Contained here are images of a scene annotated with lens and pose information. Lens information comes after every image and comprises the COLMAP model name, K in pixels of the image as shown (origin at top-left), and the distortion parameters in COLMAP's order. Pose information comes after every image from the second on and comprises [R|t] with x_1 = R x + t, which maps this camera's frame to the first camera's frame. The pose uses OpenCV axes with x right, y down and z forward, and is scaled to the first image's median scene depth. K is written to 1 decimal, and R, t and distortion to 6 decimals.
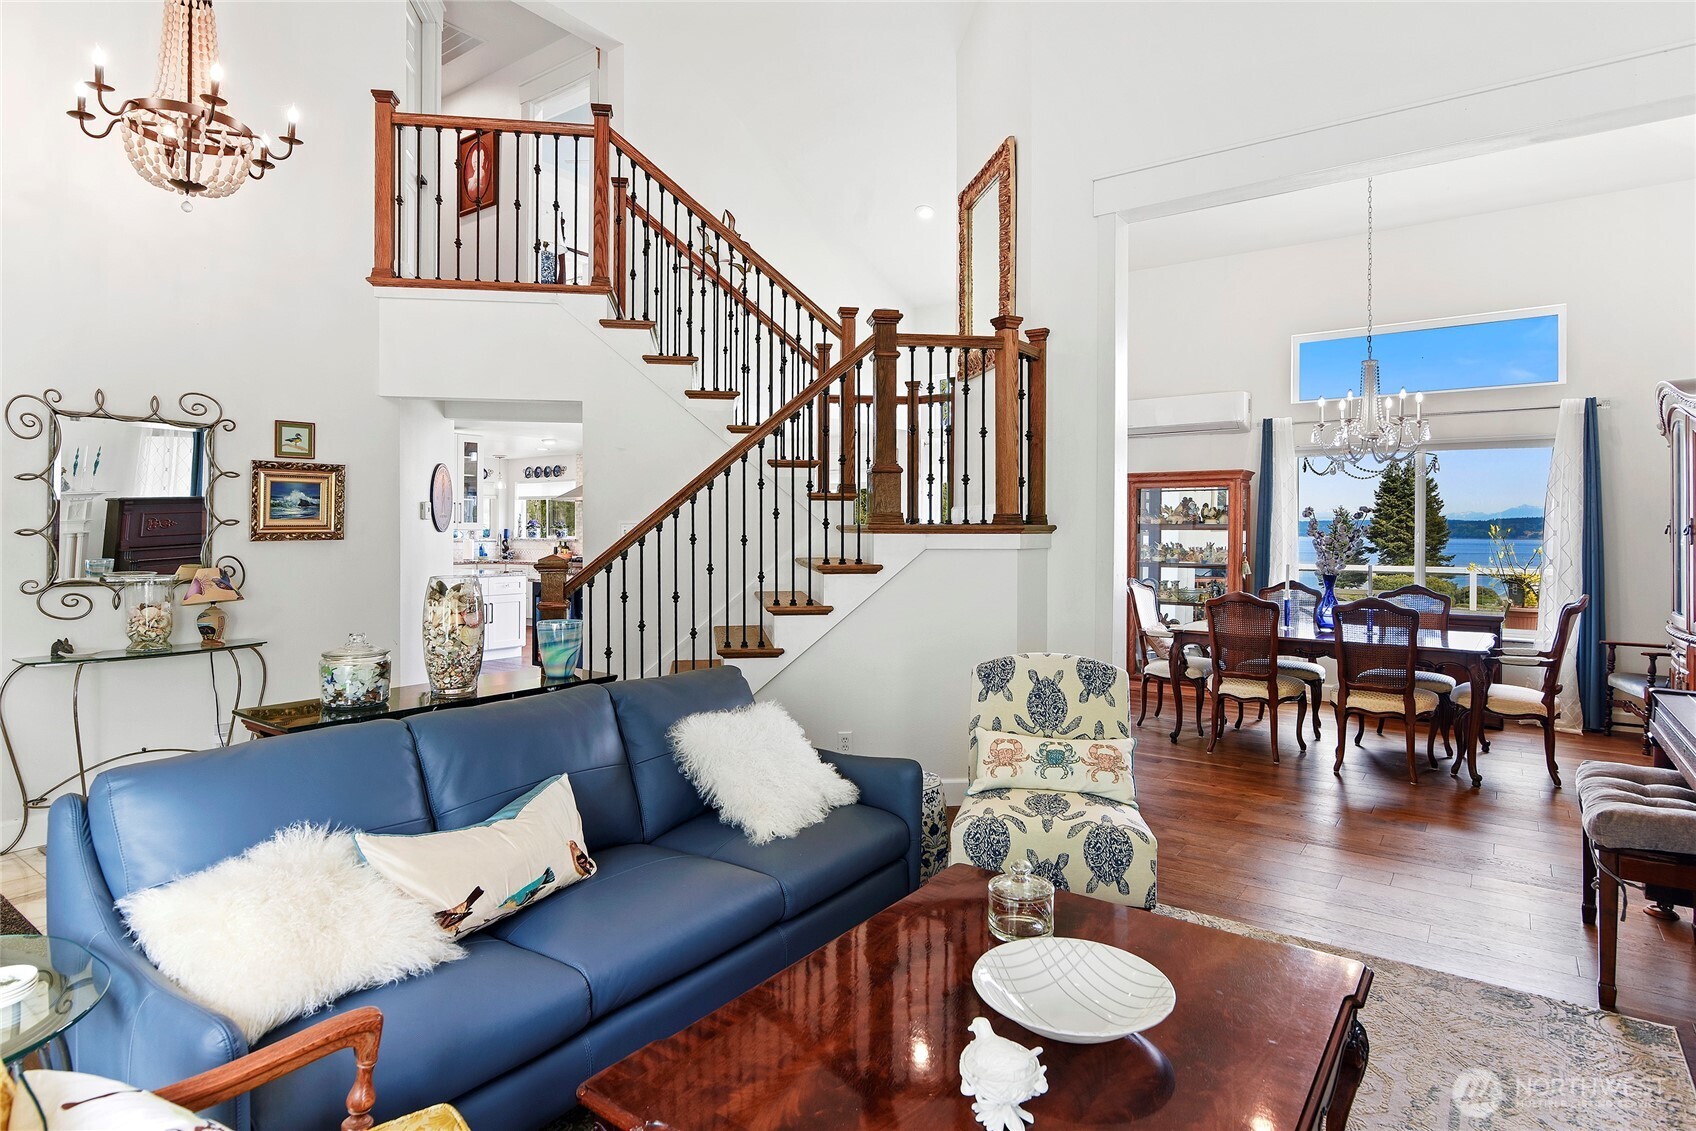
lens RADIAL K [[896.2, 0, 805.5], [0, 896.2, 529.5], [0, 0, 1]] dist [-0.005598, 0.000434]
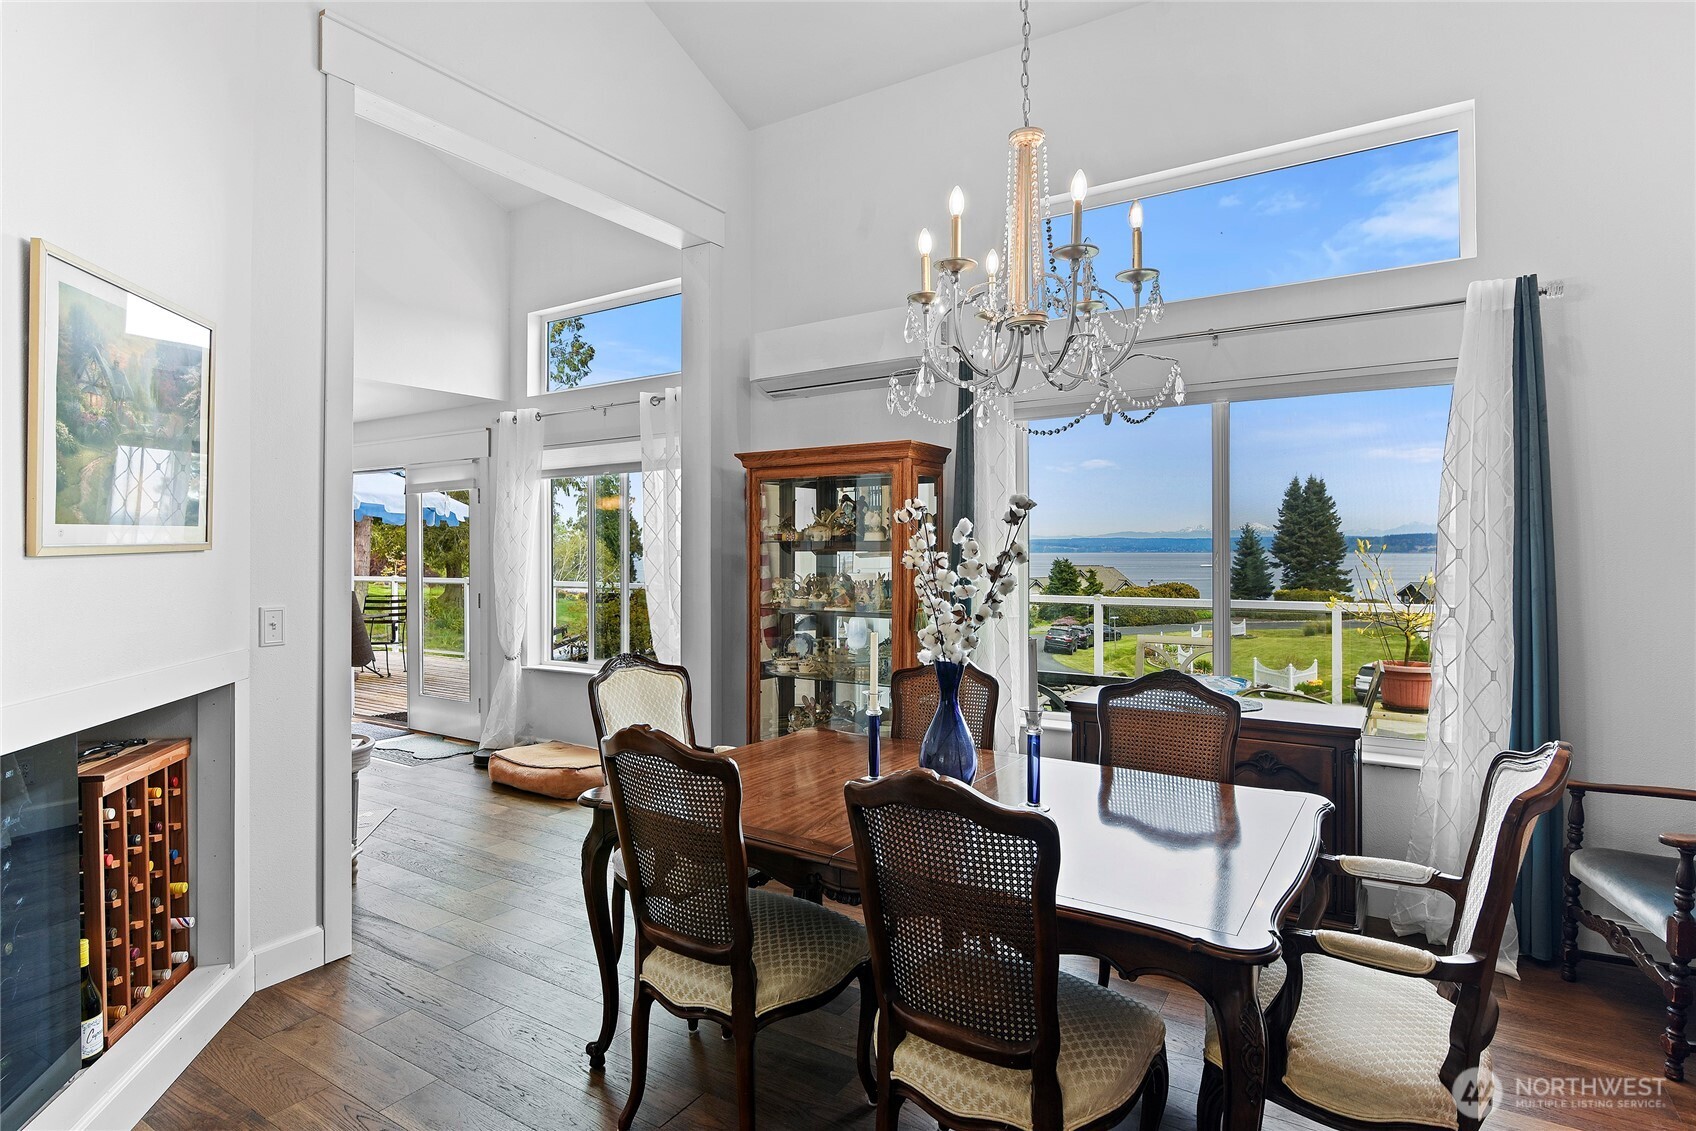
lens RADIAL K [[896.2, 0, 796.3], [0, 896.2, 548.7], [0, 0, 1]] dist [-0.005598, 0.000434]
pose [[0.997284, -0.008379, 0.073171, 0.442384], [0.008465, 0.999964, -0.000861, -0.001633], [-0.073162, 0.001478, 0.997319, 0.539787]]
